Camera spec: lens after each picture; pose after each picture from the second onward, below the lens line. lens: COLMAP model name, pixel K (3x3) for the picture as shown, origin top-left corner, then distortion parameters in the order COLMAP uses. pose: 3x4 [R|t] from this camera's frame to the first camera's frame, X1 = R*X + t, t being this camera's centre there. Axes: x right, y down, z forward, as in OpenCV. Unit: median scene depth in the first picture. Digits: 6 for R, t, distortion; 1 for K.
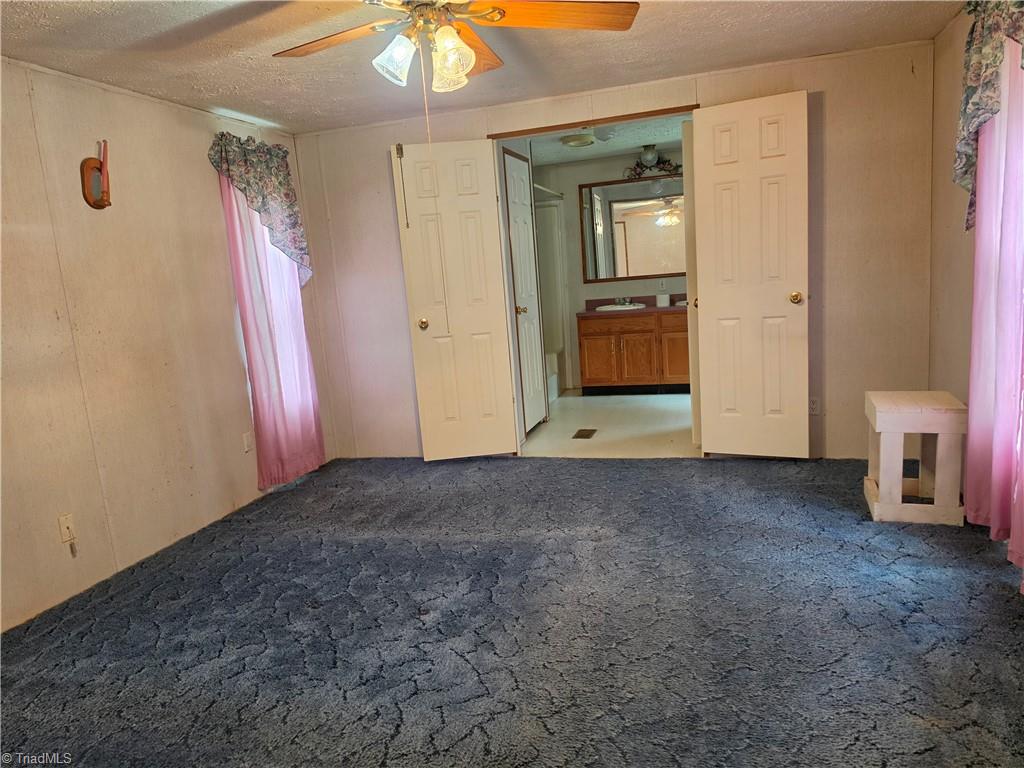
lens RADIAL K [[700.0, 0, 510.3], [0, 700.0, 396.0], [0, 0, 1]] dist [-0.003355, -0.006082]
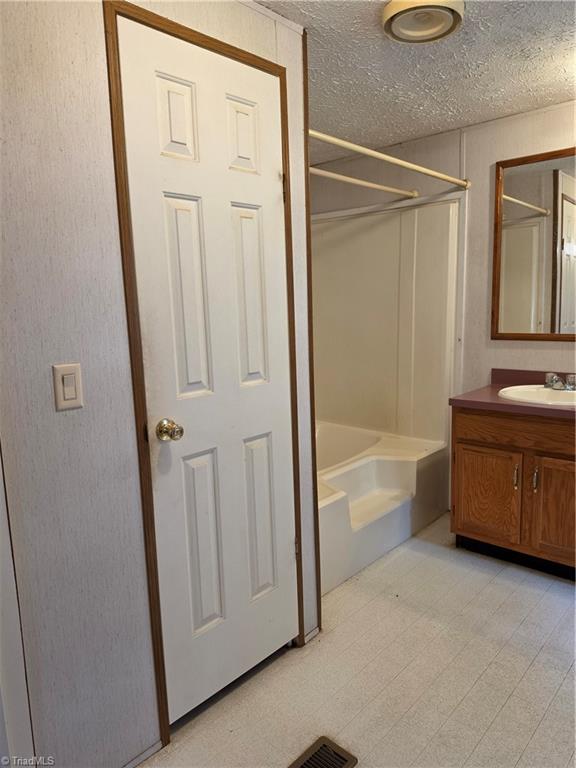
lens RADIAL K [[525.0, 0, 288.6], [0, 525.0, 364.8], [0, 0, 1]] dist [-0.003355, -0.006082]
pose [[0.897849, 0.104447, -0.427735, 0.218006], [-0.116324, 0.993210, -0.001645, -0.185614], [0.424659, 0.051233, 0.903903, 0.848835]]
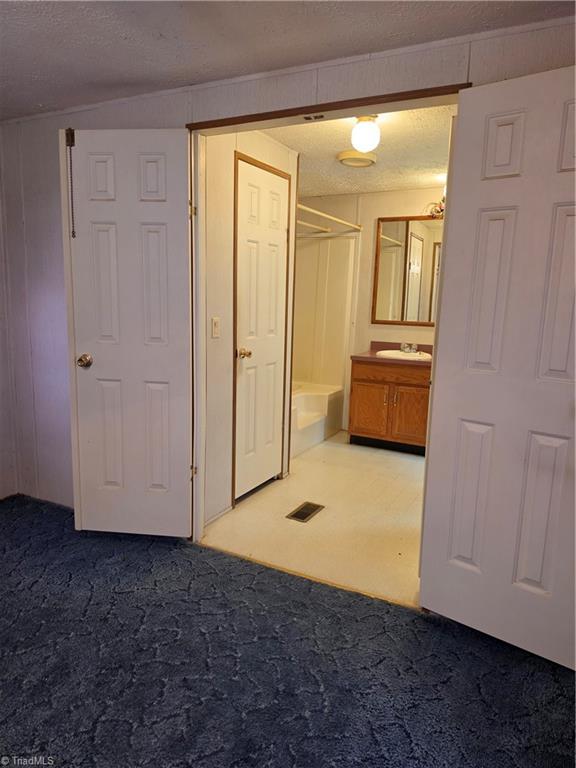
lens RADIAL K [[532.8, 0, 288.0], [0, 532.8, 384.0], [0, 0, 1]] dist [-0.019751, -0.003290]
pose [[0.977409, 0.136516, -0.161357, 0.188772], [-0.136823, 0.990552, 0.009256, -0.110216], [0.161096, 0.013031, 0.986853, 0.430676]]
